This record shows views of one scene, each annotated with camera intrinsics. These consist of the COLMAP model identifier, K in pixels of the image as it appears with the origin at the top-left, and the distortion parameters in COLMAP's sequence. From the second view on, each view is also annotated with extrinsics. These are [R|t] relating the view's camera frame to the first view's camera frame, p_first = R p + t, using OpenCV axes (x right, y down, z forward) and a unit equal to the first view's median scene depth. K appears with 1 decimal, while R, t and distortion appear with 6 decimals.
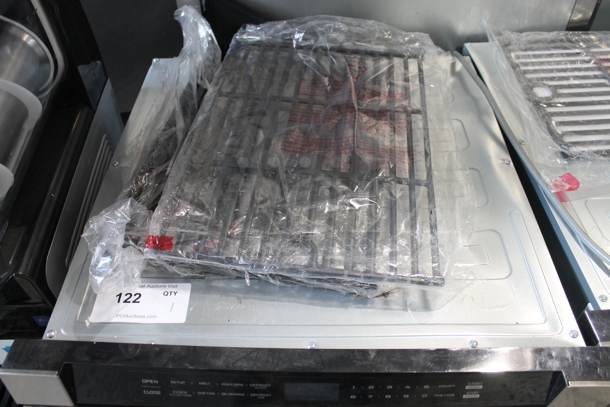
lens RADIAL K [[512.2, 0, 305.4], [0, 512.2, 197.0], [0, 0, 1]] dist [-0.168603, 0.137941]
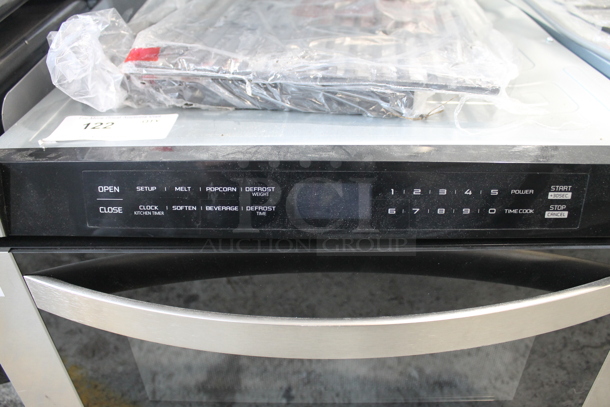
lens RADIAL K [[512.2, 0, 305.4], [0, 512.2, 197.0], [0, 0, 1]] dist [-0.168603, 0.137941]
pose [[0.999763, -0.000687, -0.021749, -0.008321], [-0.003717, 0.979417, -0.201815, 0.422054], [0.021440, 0.201848, 0.979182, 0.232681]]
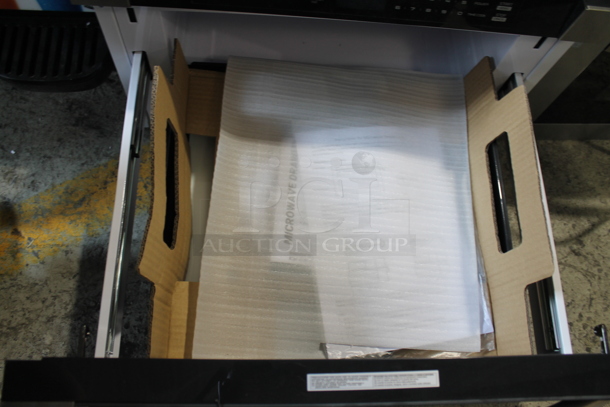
lens RADIAL K [[515.4, 0, 306.1], [0, 515.4, 188.6], [0, 0, 1]] dist [-0.152882, 0.125738]
pose [[0.992468, 0.037290, 0.116689, -0.177198], [-0.078608, 0.924428, 0.373166, 0.298390], [-0.093955, -0.379528, 0.920397, -0.124533]]
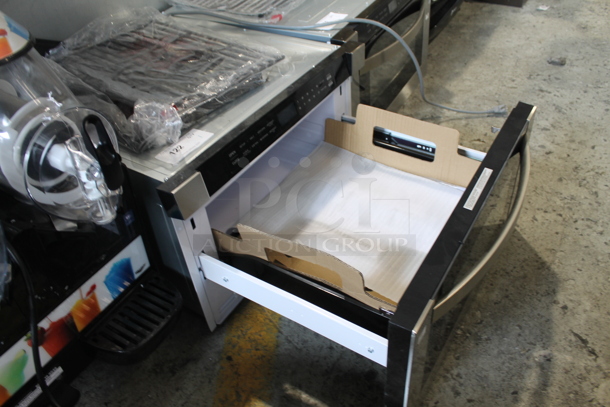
lens RADIAL K [[515.4, 0, 306.1], [0, 515.4, 188.6], [0, 0, 1]] dist [-0.152882, 0.125738]
pose [[0.540585, -0.553378, 0.633672, -1.114526], [0.644468, 0.756548, 0.110889, 0.349725], [-0.540767, 0.348436, 0.765613, -0.383297]]
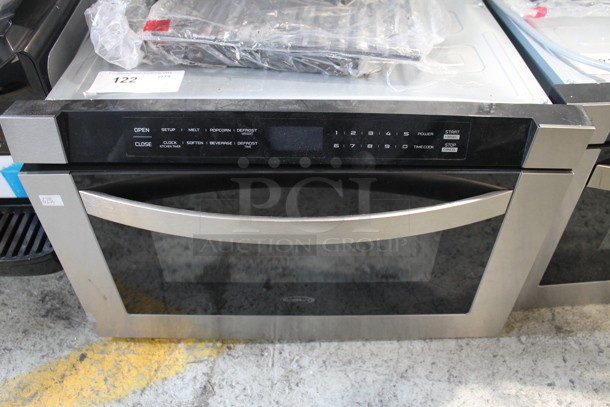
lens RADIAL K [[512.2, 0, 305.4], [0, 512.2, 197.0], [0, 0, 1]] dist [-0.168603, 0.137941]
pose [[0.999884, 0.006141, 0.013954, 0.013855], [-0.005439, 0.998745, -0.049796, 0.449355], [-0.014242, 0.049714, 0.998662, -0.044649]]
